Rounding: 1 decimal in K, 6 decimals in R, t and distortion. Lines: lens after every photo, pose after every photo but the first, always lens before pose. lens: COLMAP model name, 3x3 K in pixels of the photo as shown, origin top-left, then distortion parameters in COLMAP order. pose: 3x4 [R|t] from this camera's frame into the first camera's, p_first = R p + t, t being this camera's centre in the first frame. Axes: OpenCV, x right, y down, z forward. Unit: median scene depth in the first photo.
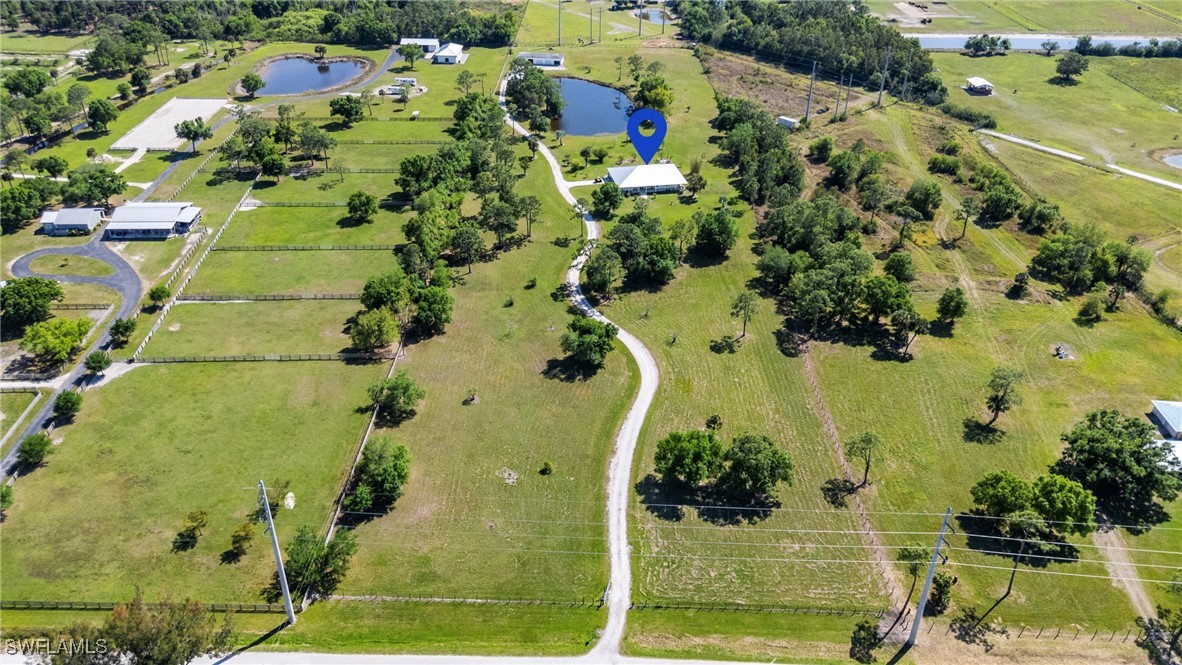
lens RADIAL K [[869.2, 0, 591.0], [0, 869.2, 332.5], [0, 0, 1]] dist [0.064201, -0.055803]
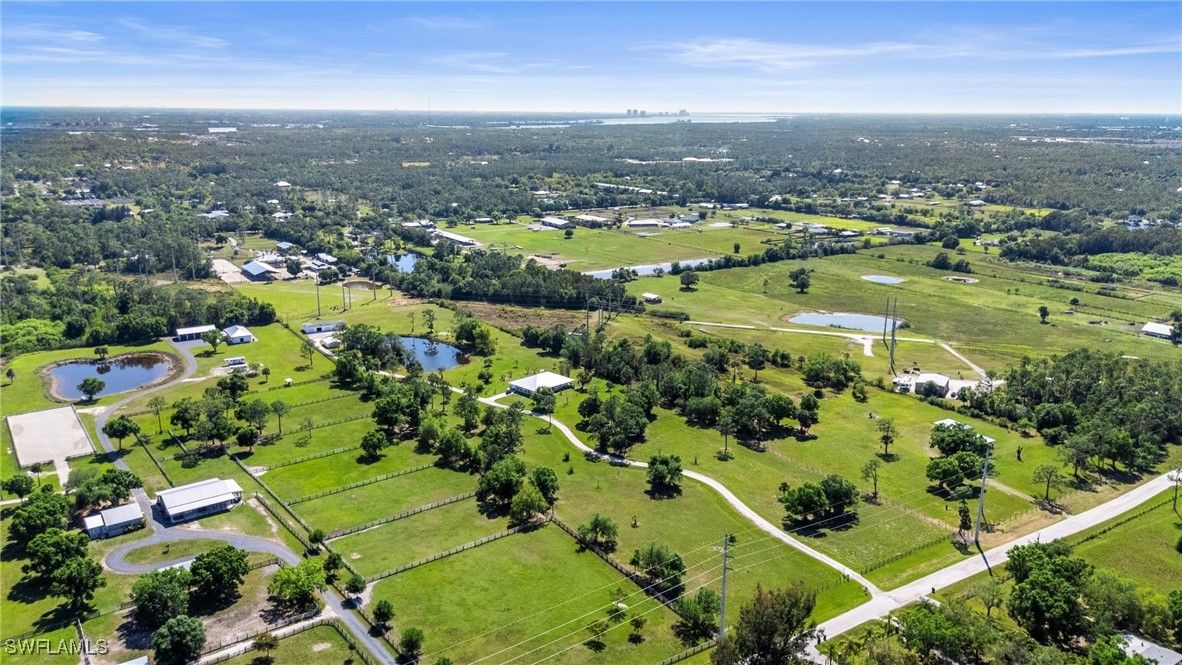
lens RADIAL K [[869.2, 0, 591.0], [0, 869.2, 332.5], [0, 0, 1]] dist [0.064201, -0.055803]
pose [[0.818295, -0.149288, 0.555074, -0.562537], [0.302822, 0.932769, -0.195554, 0.026866], [-0.488561, 0.328110, 0.808487, -0.108599]]
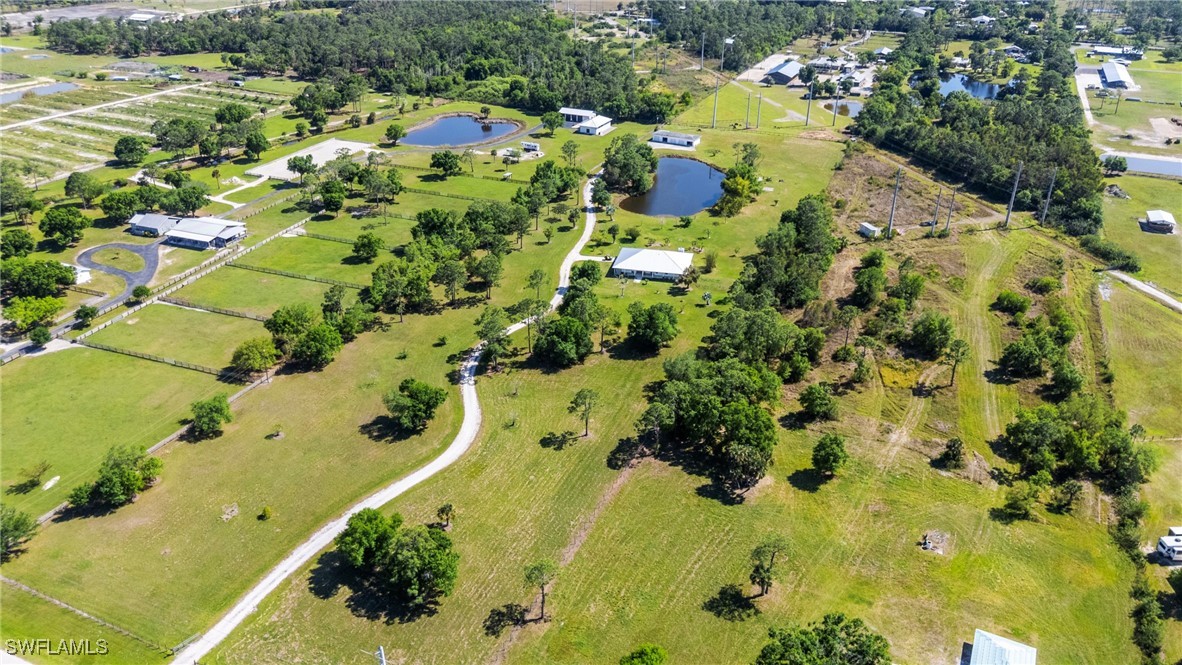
lens RADIAL K [[869.2, 0, 591.0], [0, 869.2, 332.5], [0, 0, 1]] dist [0.064201, -0.055803]
pose [[0.918686, 0.176762, -0.353229, 0.338115], [-0.205483, 0.977616, -0.045210, -0.043528], [0.337331, 0.114117, 0.934444, 0.088275]]
